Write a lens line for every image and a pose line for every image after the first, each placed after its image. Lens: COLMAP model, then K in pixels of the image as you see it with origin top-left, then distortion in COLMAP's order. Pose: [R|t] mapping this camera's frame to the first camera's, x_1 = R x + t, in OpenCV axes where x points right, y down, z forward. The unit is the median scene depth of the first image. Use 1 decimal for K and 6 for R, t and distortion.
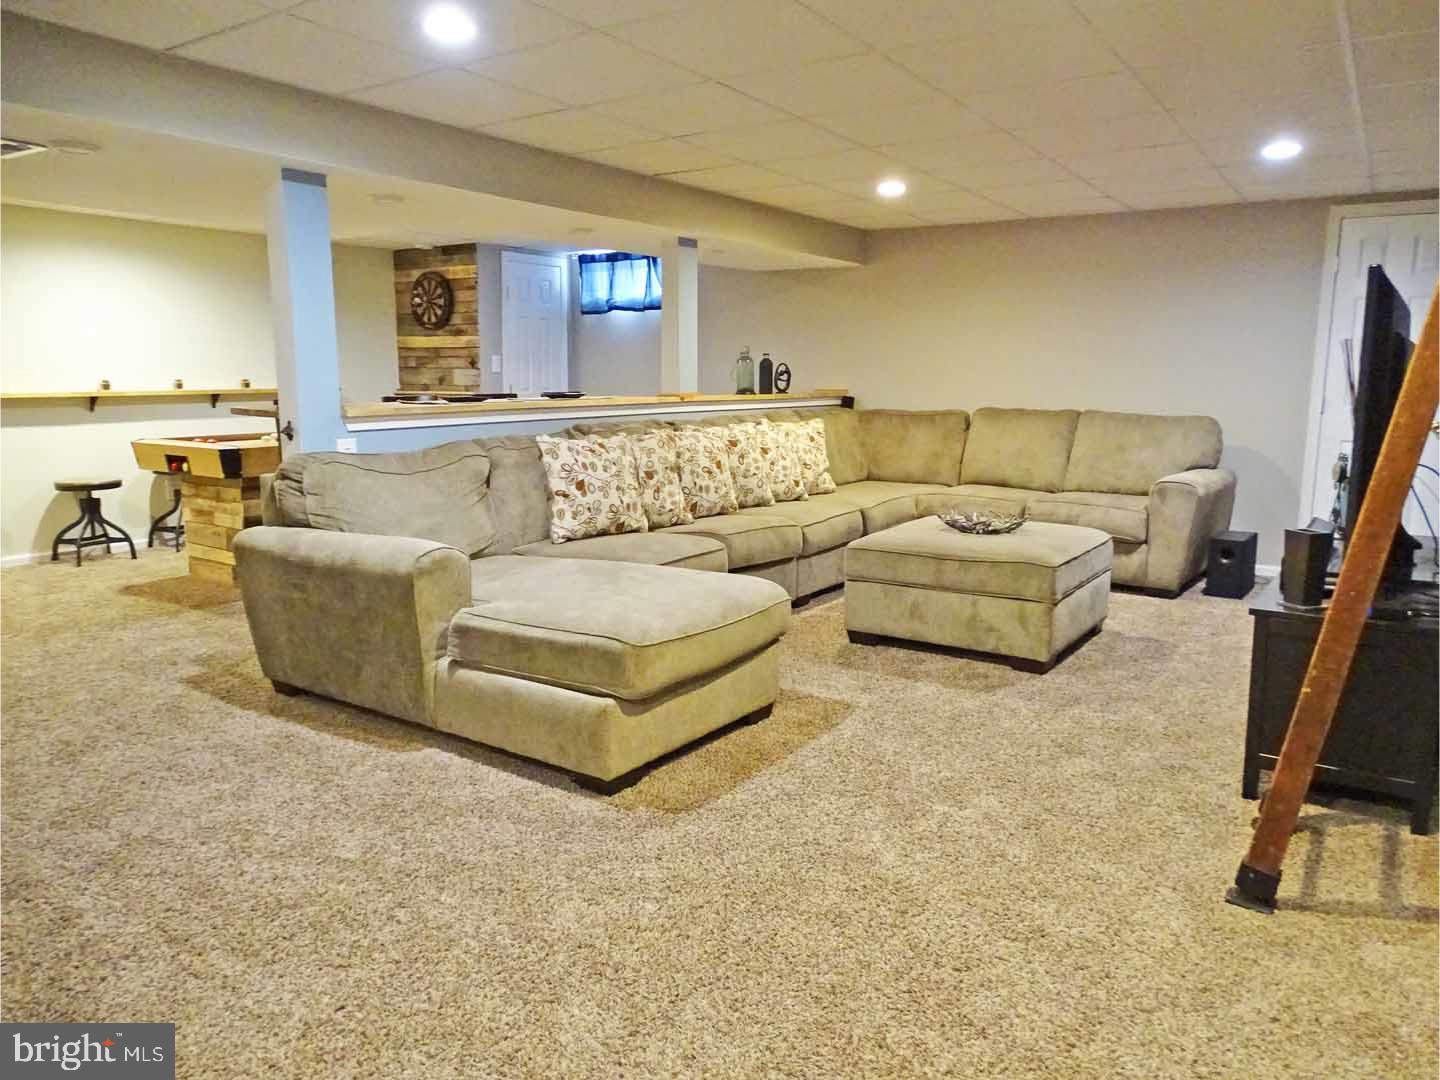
lens RADIAL K [[1025.5, 0, 723.4], [0, 1025.5, 538.8], [0, 0, 1]] dist [-0.005322, -0.005973]
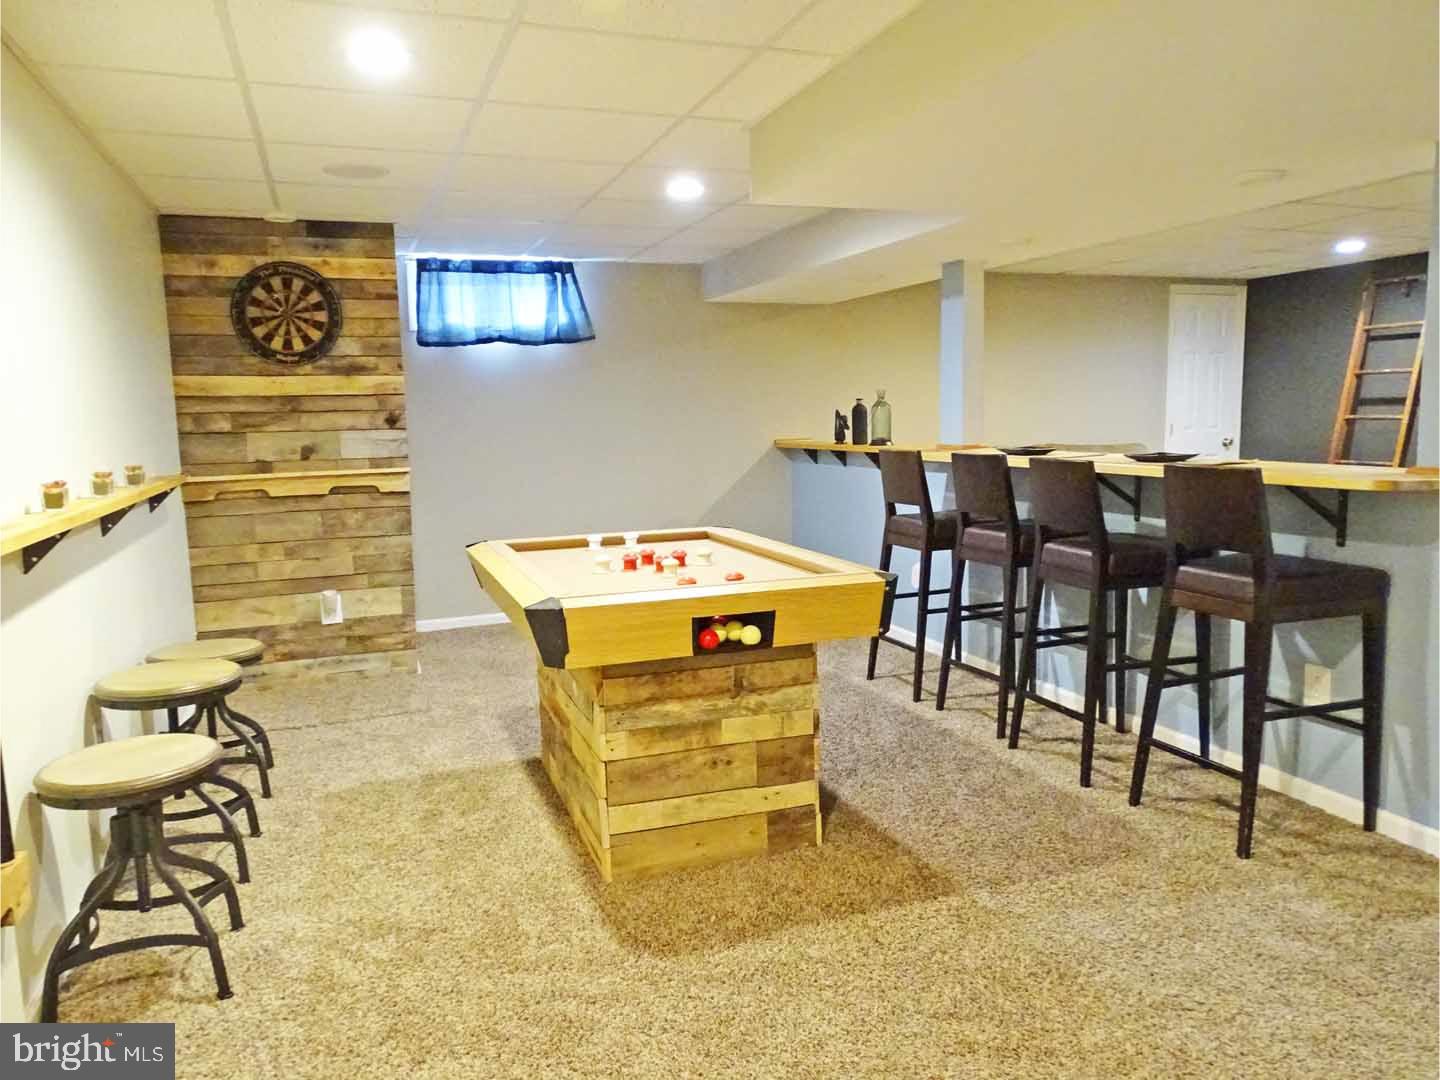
lens RADIAL K [[1025.5, 0, 721.1], [0, 1025.5, 541.0], [0, 0, 1]] dist [-0.005322, -0.005973]
pose [[0.588971, -0.118777, 0.799378, -0.611961], [0.158984, 0.986840, 0.029494, -0.086967], [-0.792361, 0.109717, 0.600105, 0.484650]]
